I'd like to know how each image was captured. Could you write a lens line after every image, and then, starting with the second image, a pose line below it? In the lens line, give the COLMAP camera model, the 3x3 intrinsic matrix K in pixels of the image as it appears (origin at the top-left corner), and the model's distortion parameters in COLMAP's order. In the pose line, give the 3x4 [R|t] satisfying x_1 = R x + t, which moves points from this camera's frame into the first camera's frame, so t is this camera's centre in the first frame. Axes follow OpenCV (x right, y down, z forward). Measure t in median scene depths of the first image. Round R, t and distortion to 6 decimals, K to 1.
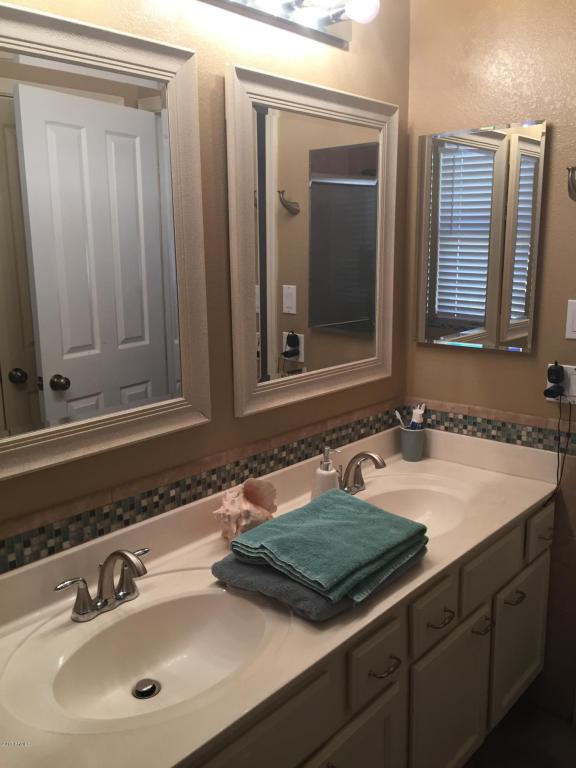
lens RADIAL K [[648.0, 0, 286.7], [0, 648.0, 381.2], [0, 0, 1]] dist [0.012607, -0.001566]
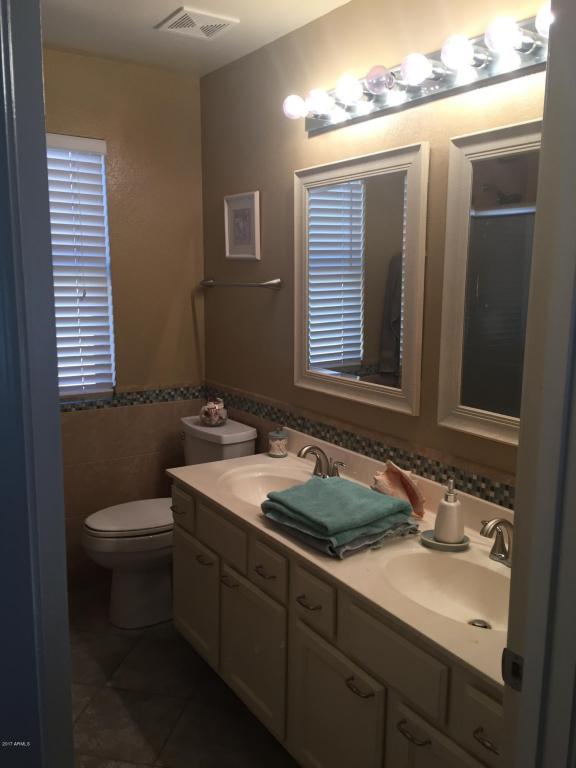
lens RADIAL K [[648.0, 0, 286.9], [0, 648.0, 384.1], [0, 0, 1]] dist [0.012607, -0.001566]
pose [[-0.246712, 0.180998, -0.952036, 1.195437], [-0.194965, 0.953046, 0.231714, -0.255833], [0.949274, 0.242780, -0.199839, 1.014949]]
